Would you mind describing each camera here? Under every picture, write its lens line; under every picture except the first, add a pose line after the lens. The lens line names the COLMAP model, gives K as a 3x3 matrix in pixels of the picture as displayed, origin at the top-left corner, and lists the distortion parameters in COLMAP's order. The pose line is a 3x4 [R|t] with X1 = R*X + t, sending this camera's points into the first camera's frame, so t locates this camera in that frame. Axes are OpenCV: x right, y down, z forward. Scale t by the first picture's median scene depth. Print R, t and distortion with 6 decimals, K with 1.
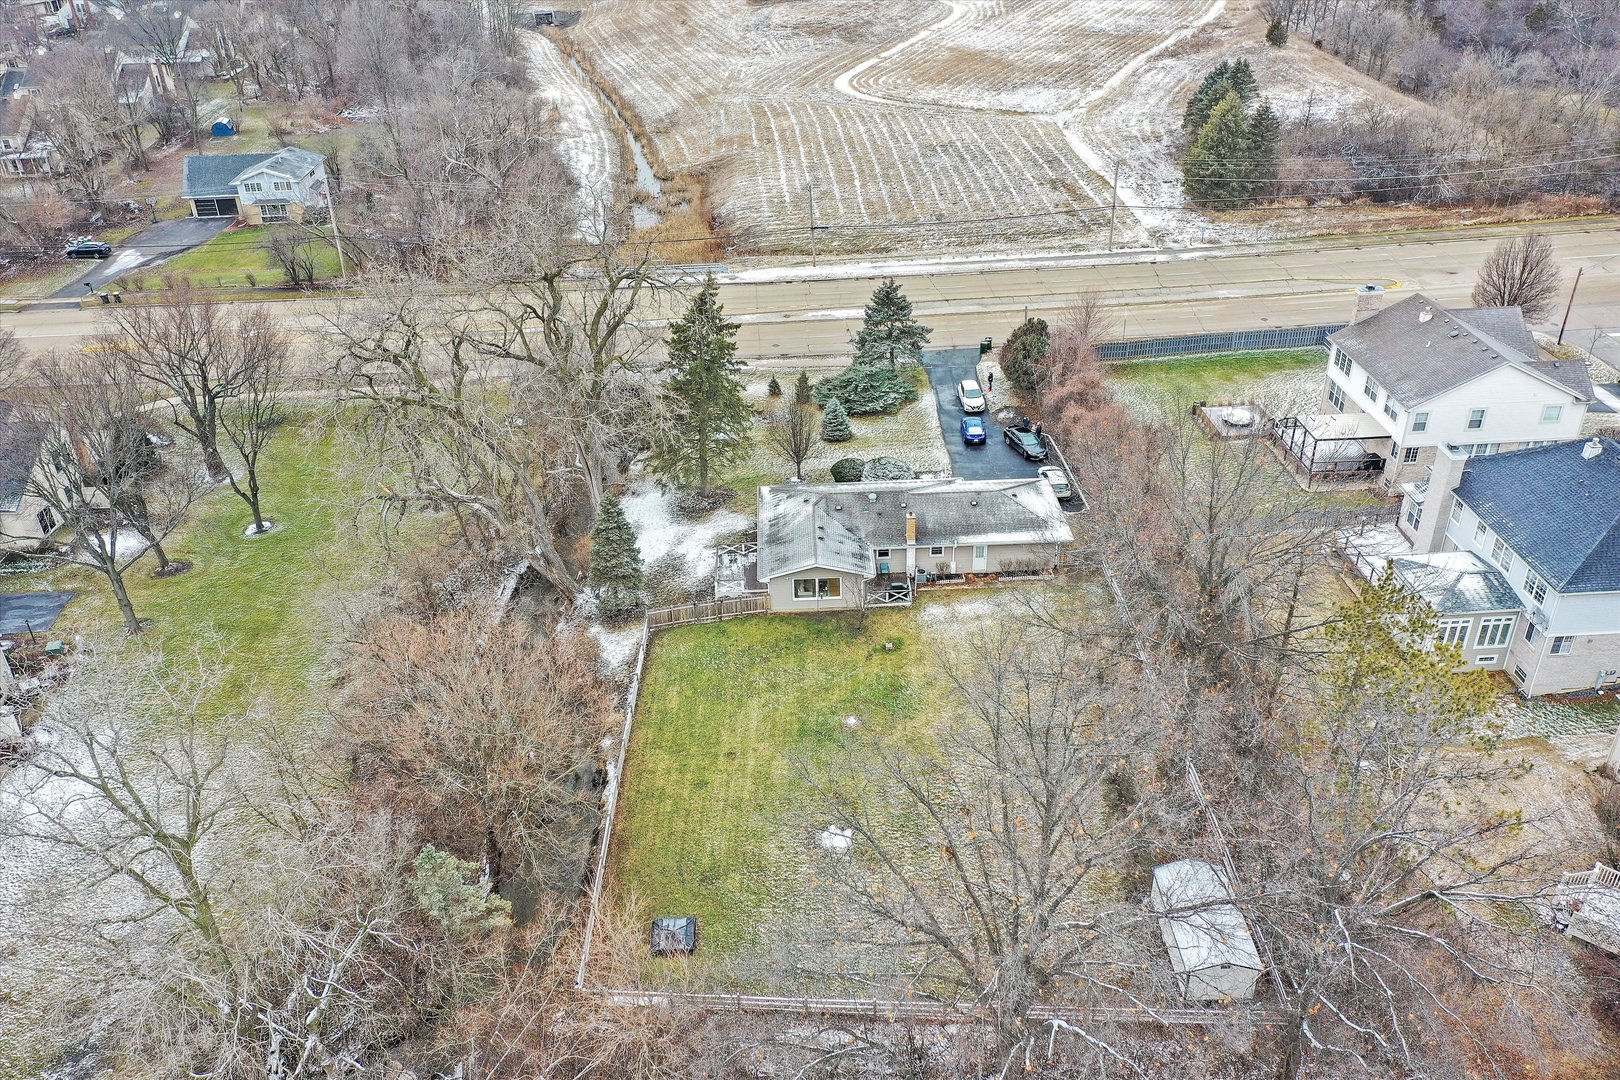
lens RADIAL K [[1276.1, 0, 810.0], [0, 1276.1, 540.0], [0, 0, 1]] dist [0.003310, 0.000952]
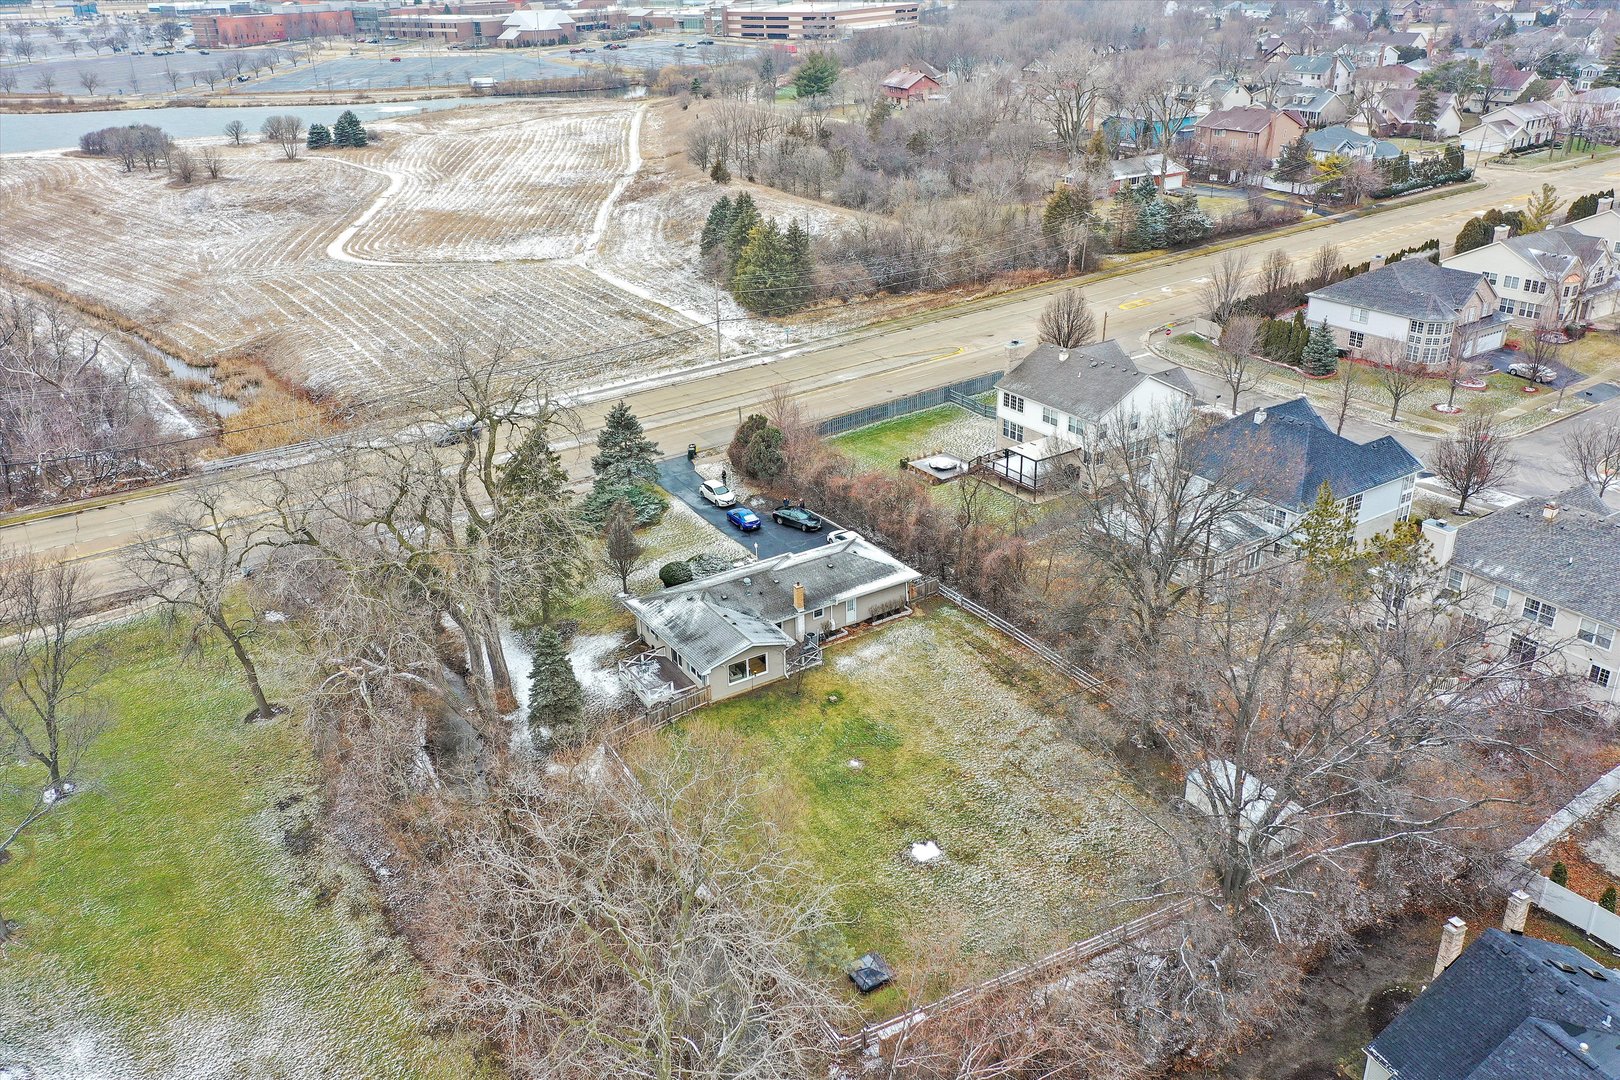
lens RADIAL K [[1276.1, 0, 810.0], [0, 1276.1, 540.0], [0, 0, 1]] dist [0.003310, 0.000952]
pose [[0.860477, -0.207039, 0.465526, -0.253276], [0.259397, 0.964448, -0.050538, 0.000859], [-0.438512, 0.164243, 0.883590, 0.007669]]
